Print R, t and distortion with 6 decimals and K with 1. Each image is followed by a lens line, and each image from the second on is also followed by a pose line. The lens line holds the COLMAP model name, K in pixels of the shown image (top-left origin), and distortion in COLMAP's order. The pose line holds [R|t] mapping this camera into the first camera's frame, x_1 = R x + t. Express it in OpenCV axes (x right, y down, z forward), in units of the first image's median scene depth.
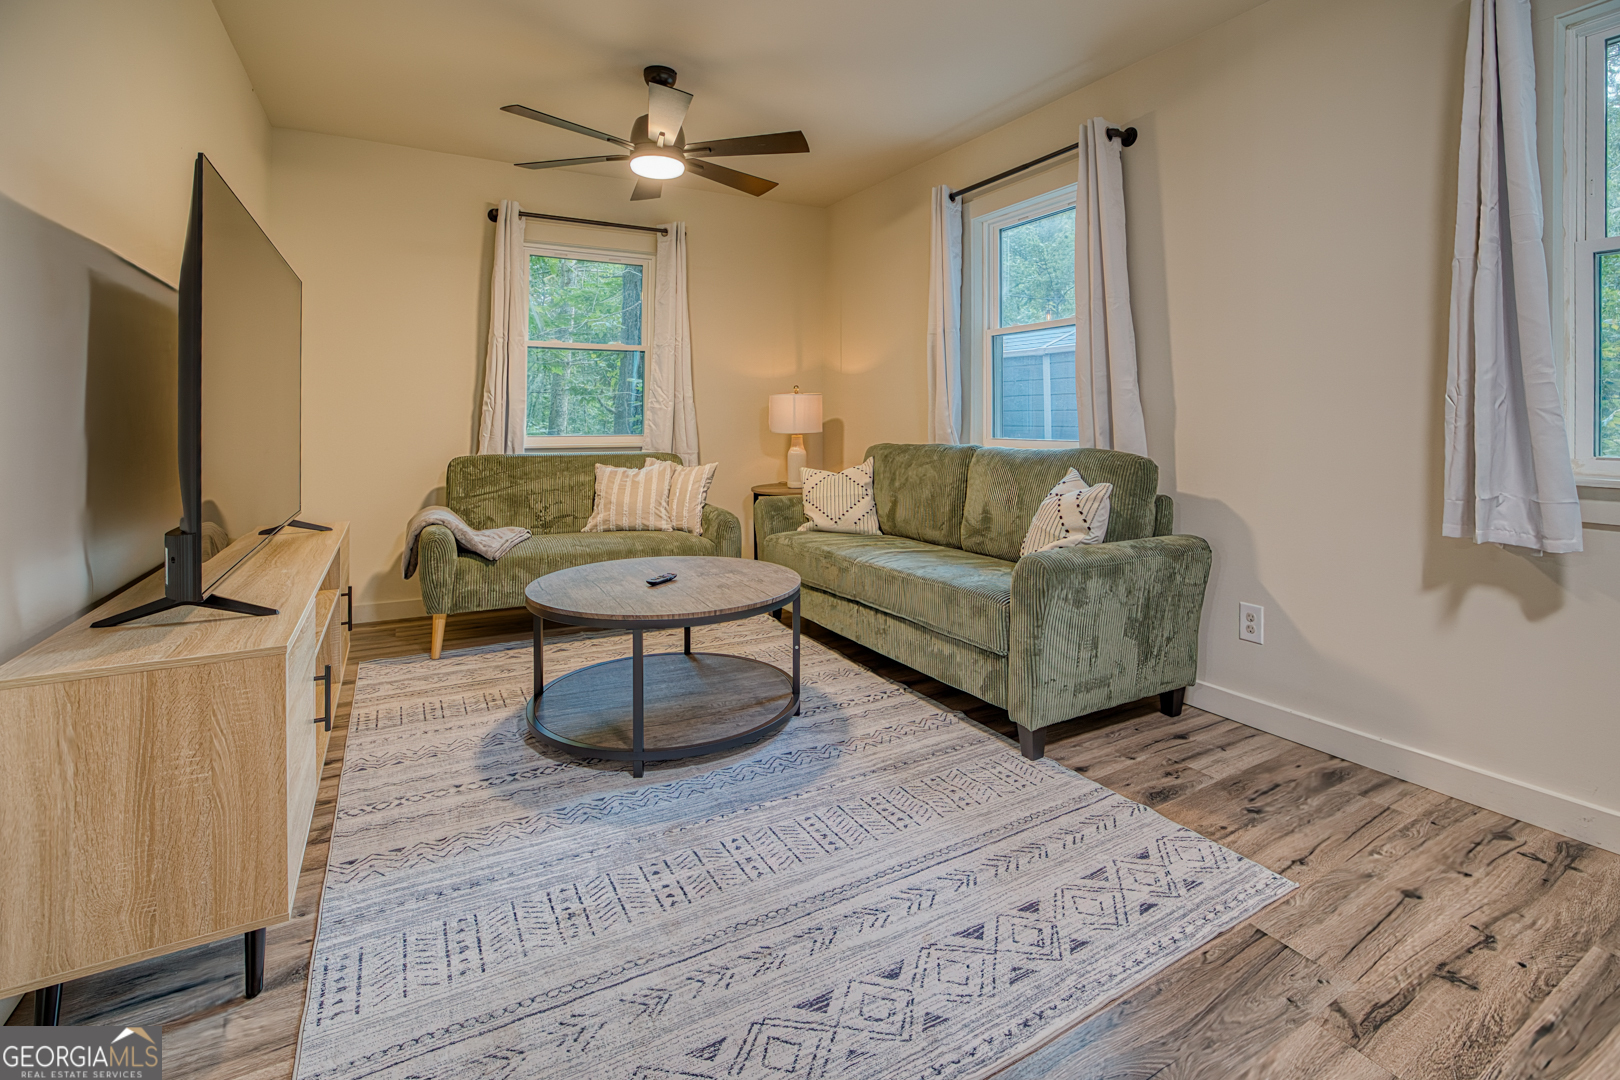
lens RADIAL K [[730.6, 0, 818.3], [0, 730.6, 416.0], [0, 0, 1]] dist [-0.037327, 0.011724]
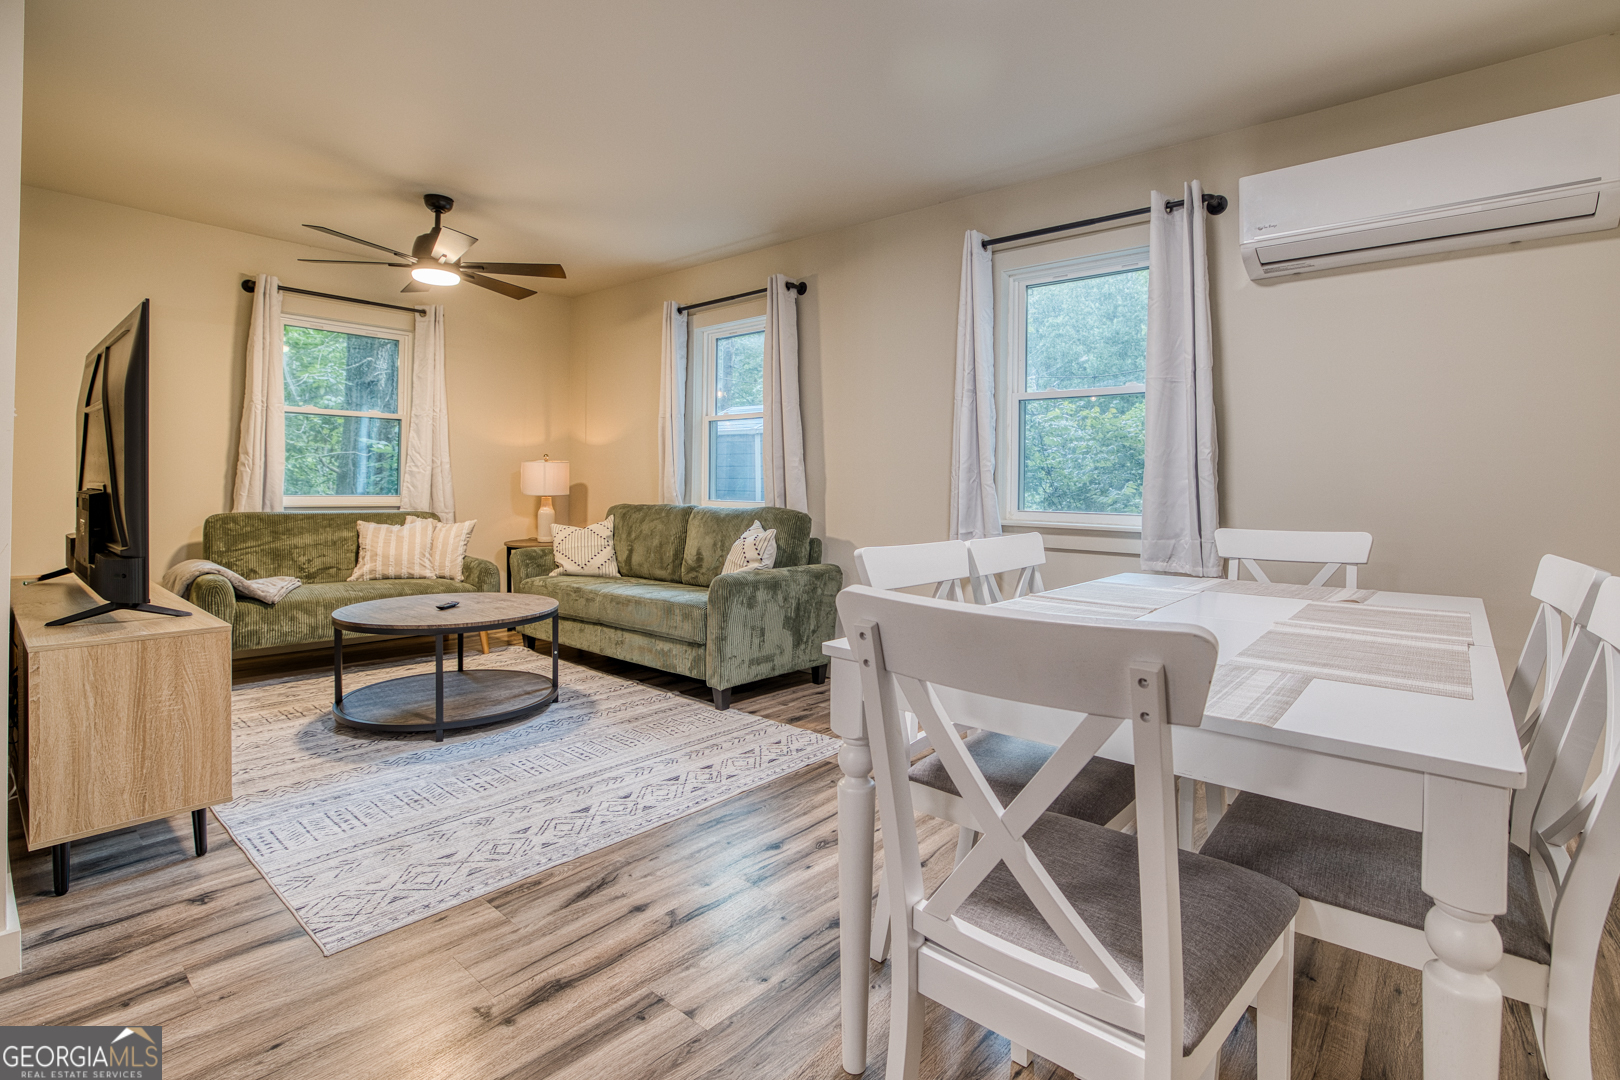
lens RADIAL K [[730.6, 0, 811.5], [0, 730.6, 507.2], [0, 0, 1]] dist [-0.037327, 0.011724]
pose [[0.942332, 0.003666, 0.334659, -0.033824], [-0.015609, 0.999333, 0.033004, -0.003821], [-0.334315, -0.036325, 0.941761, -0.414778]]
